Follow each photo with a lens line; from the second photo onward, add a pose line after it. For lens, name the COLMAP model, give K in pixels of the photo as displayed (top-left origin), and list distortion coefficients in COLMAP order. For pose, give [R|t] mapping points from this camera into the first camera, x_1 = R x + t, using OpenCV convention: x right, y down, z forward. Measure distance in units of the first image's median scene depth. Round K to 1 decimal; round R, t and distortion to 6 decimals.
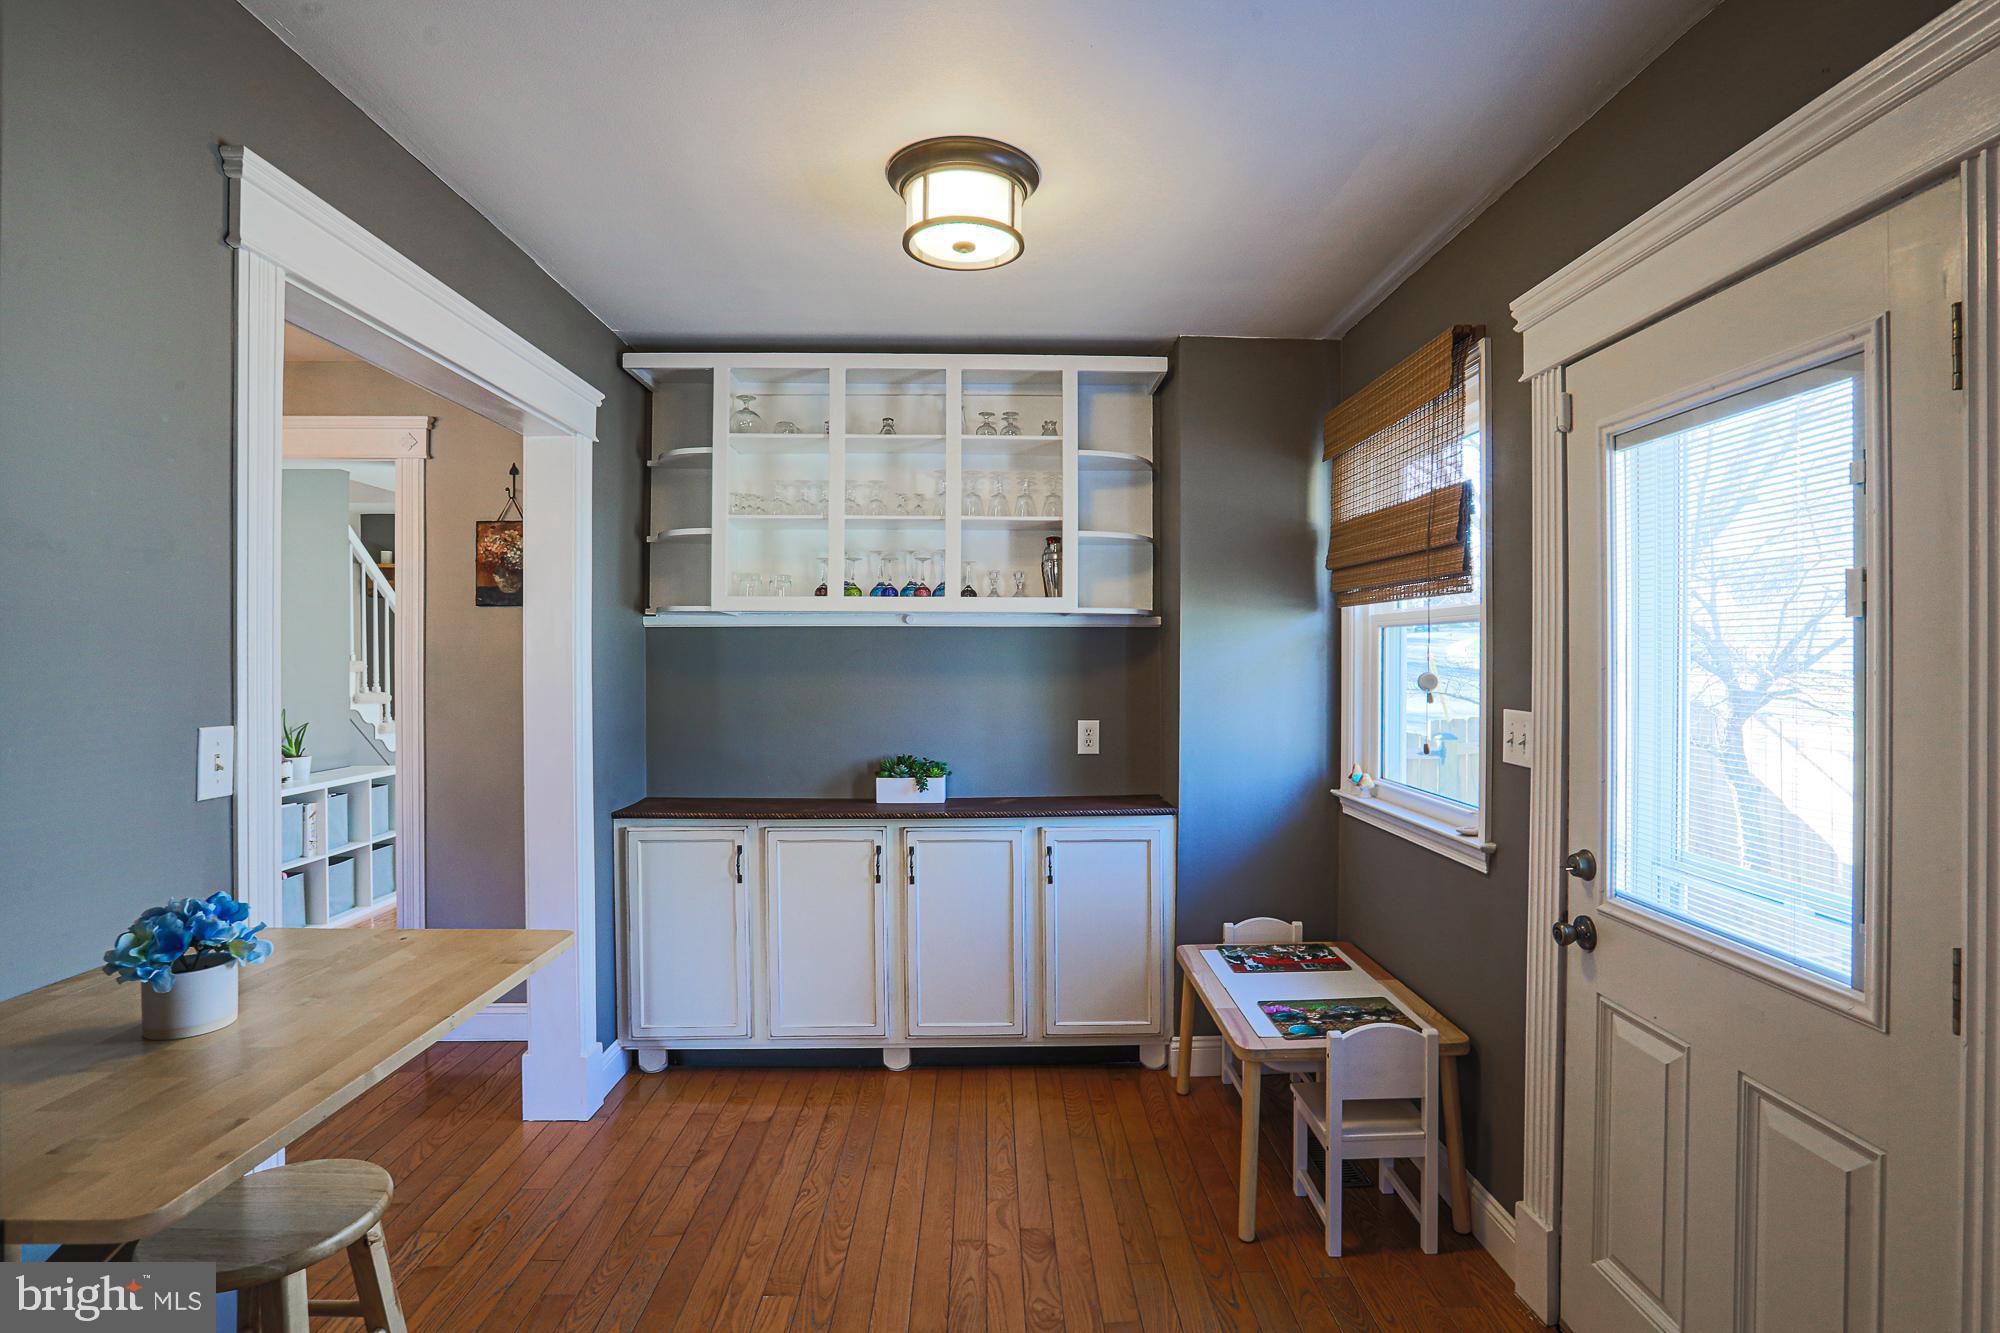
lens RADIAL K [[961.5, 0, 1011.6], [0, 961.5, 654.7], [0, 0, 1]] dist [-0.046646, 0.014641]
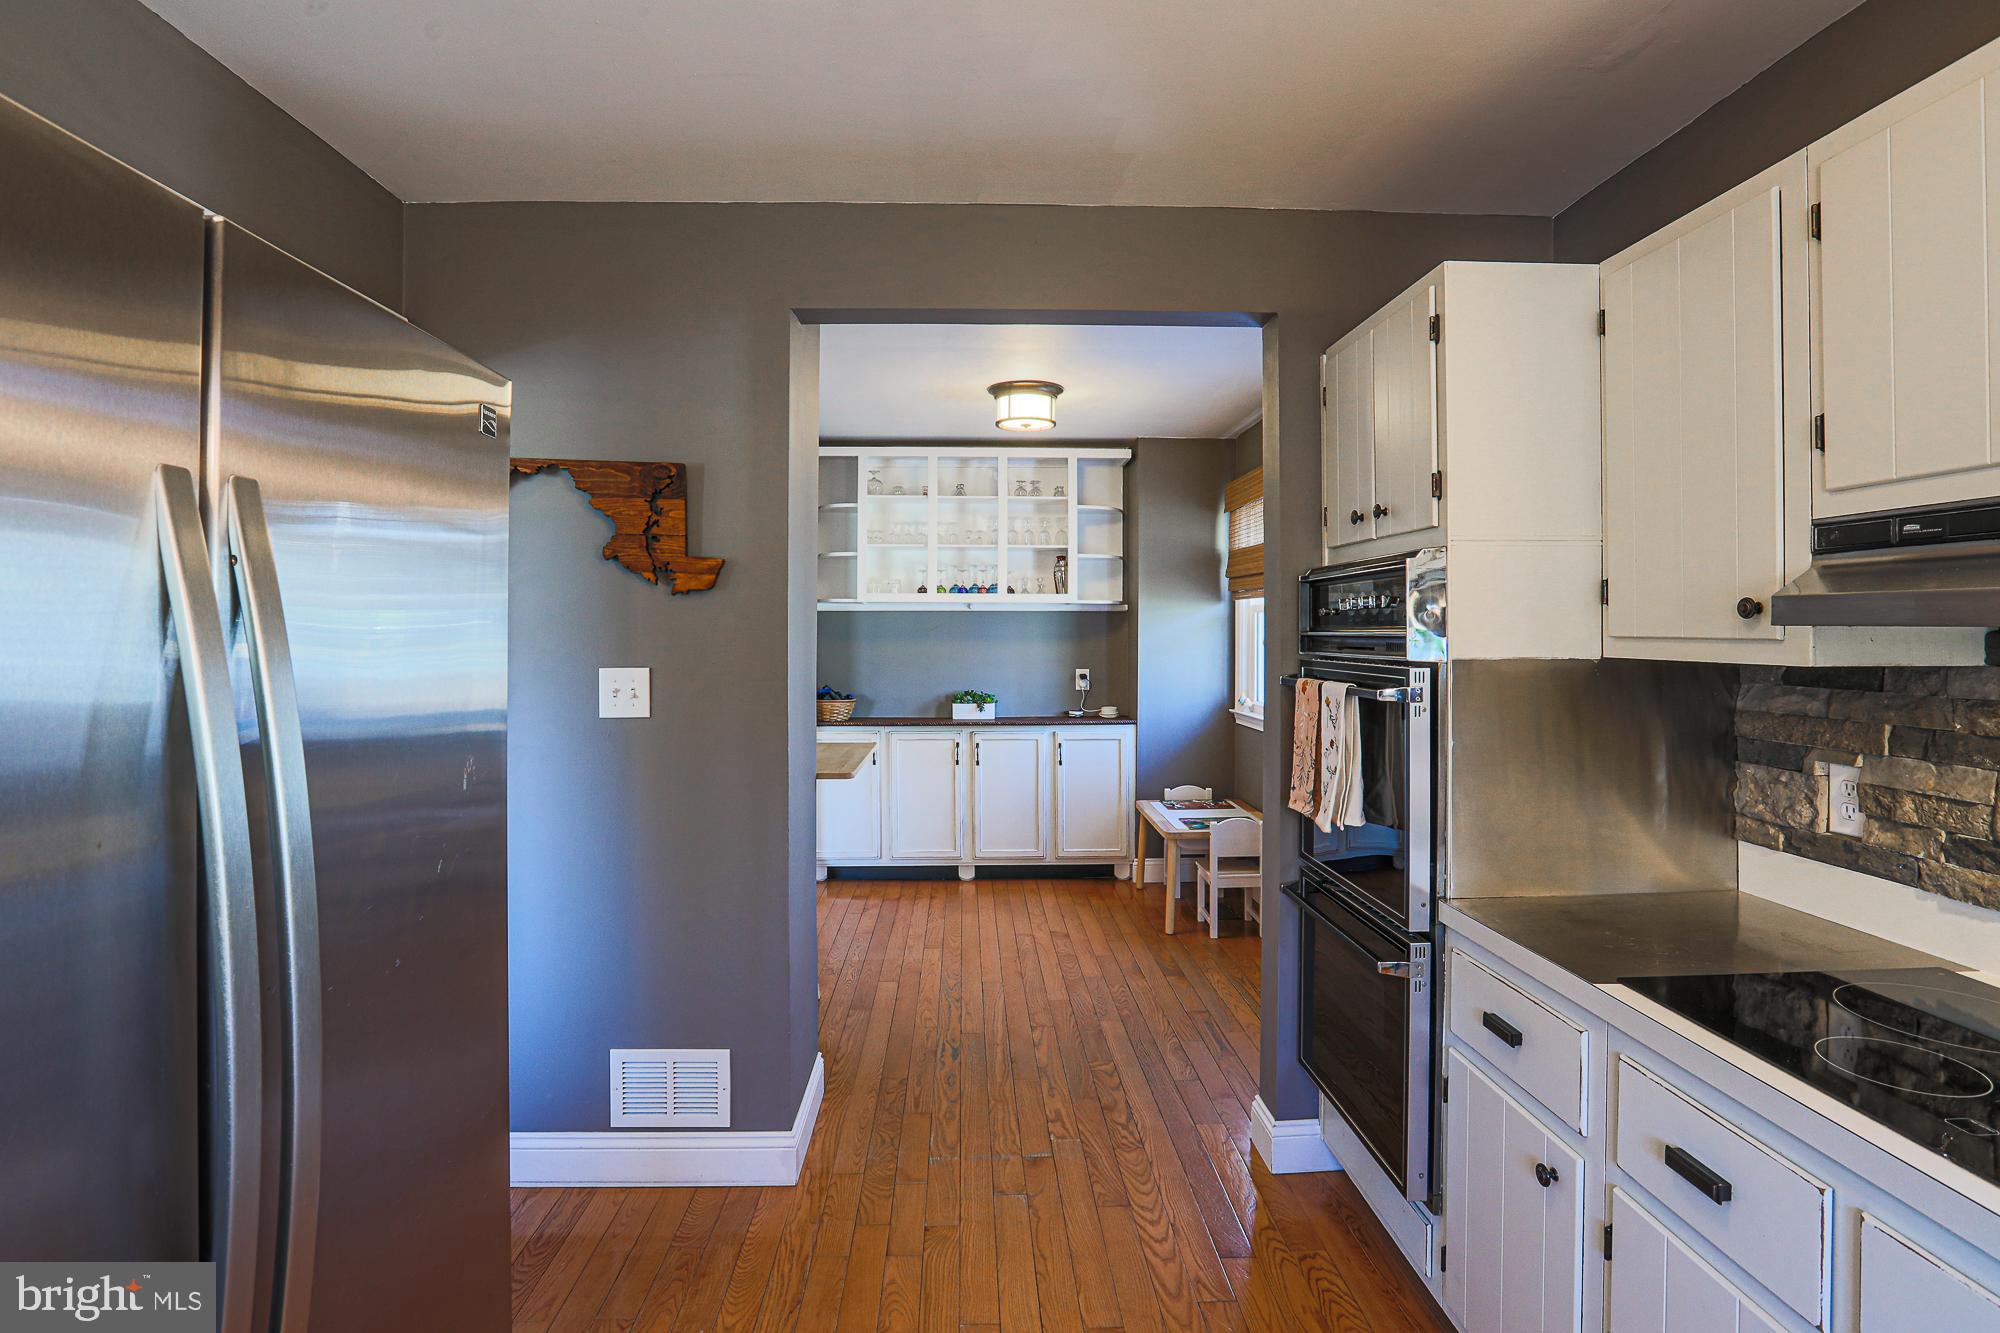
lens RADIAL K [[961.5, 0, 965.9], [0, 961.5, 627.2], [0, 0, 1]] dist [-0.046646, 0.014641]
pose [[0.999641, 0.000595, -0.026788, -0.079800], [-0.000654, 0.999997, -0.002174, 0.001861], [0.026787, 0.002191, 0.999639, -0.674905]]
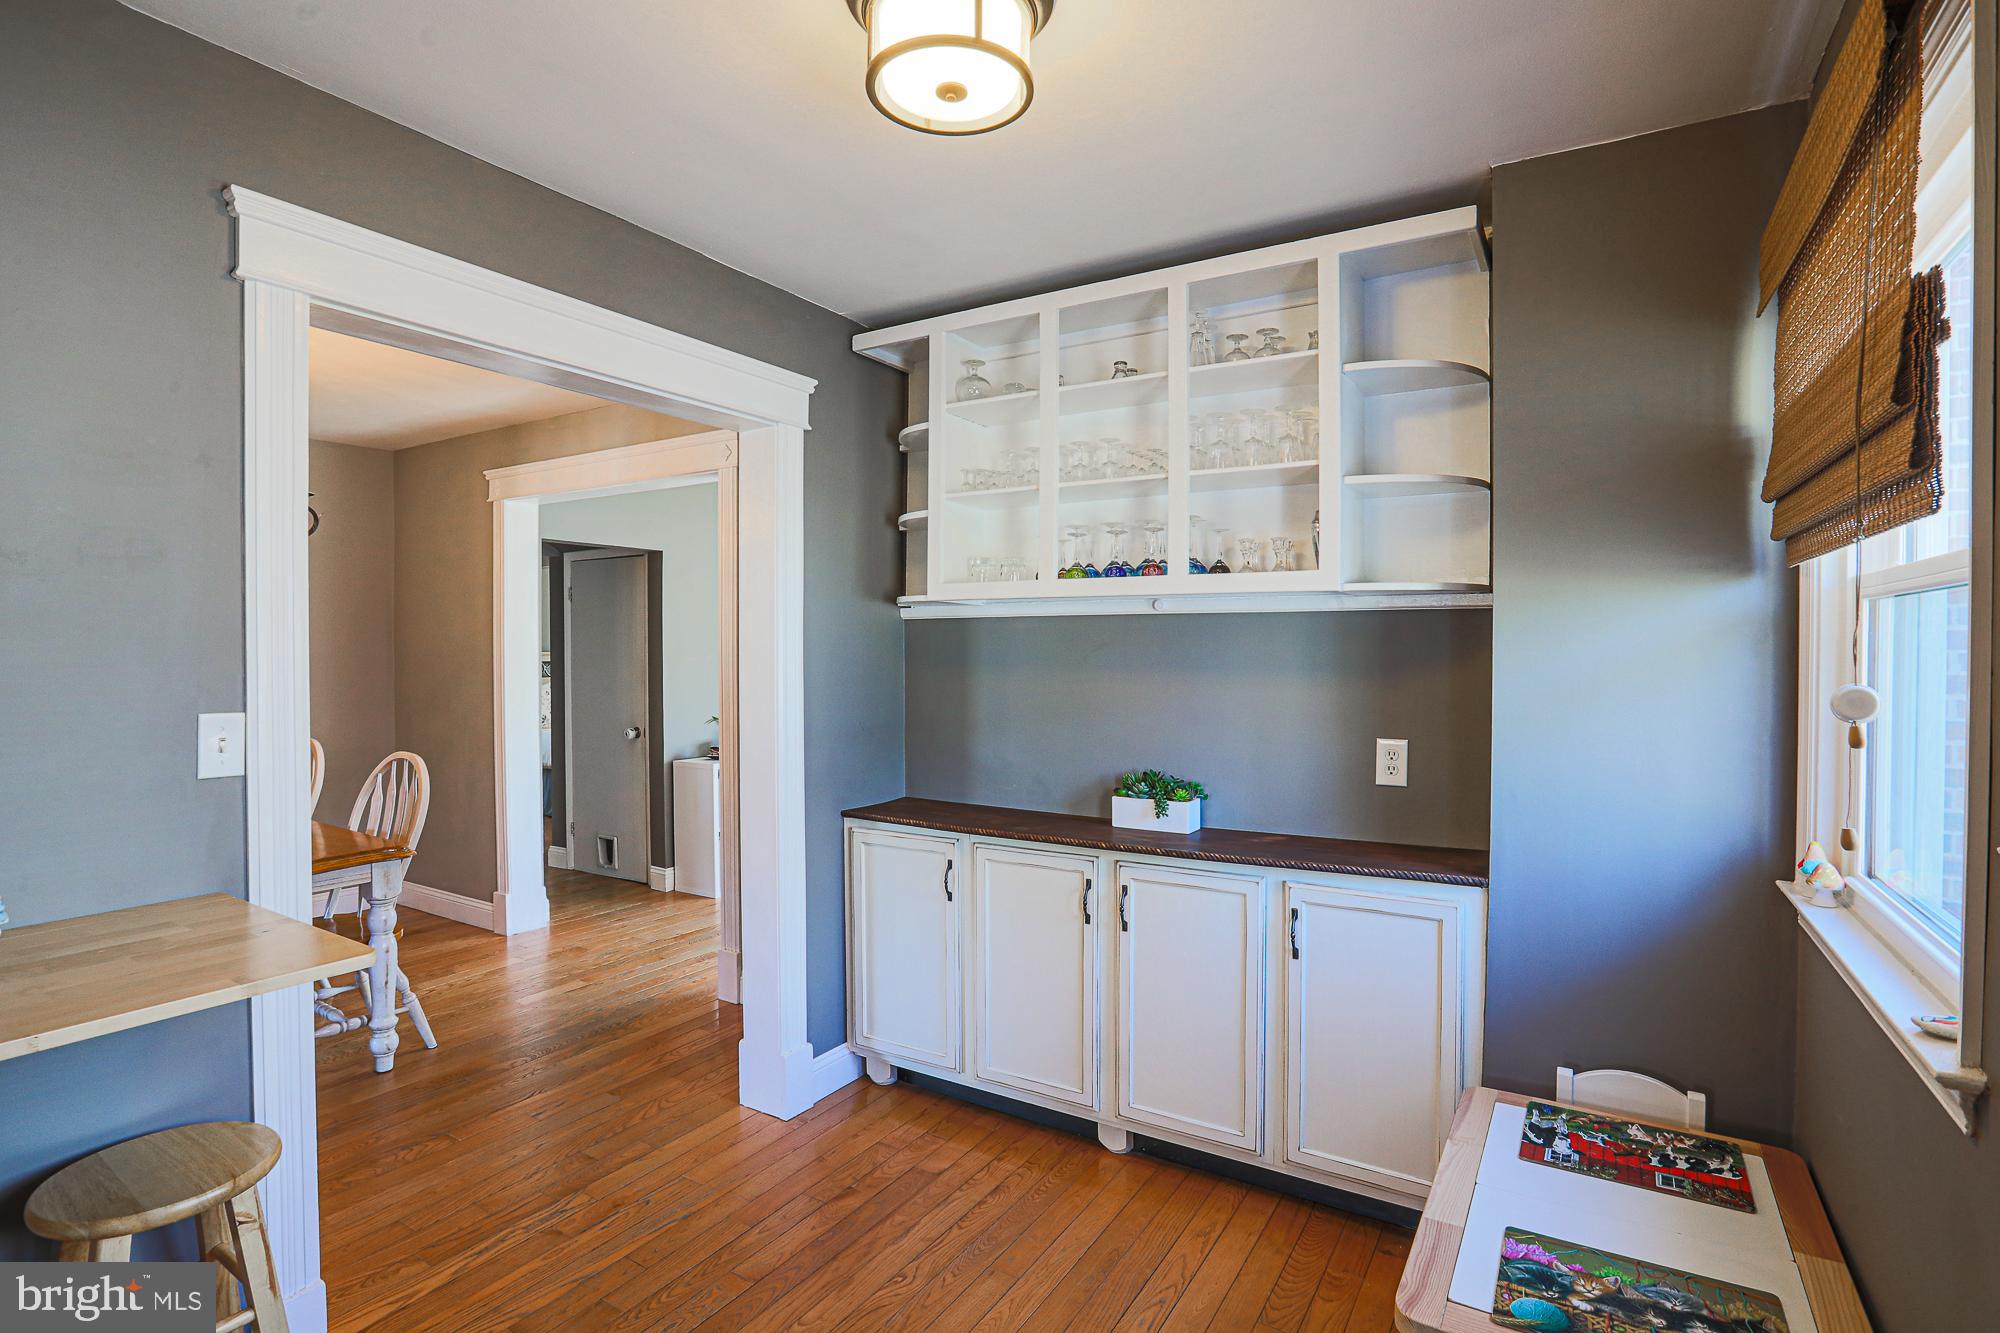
lens RADIAL K [[961.5, 0, 990.3], [0, 961.5, 657.5], [0, 0, 1]] dist [-0.046646, 0.014641]
pose [[0.837810, 0.006059, -0.545928, 0.241123], [-0.000557, 0.999947, 0.010243, -0.000524], [0.545961, -0.008277, 0.837770, 0.260041]]
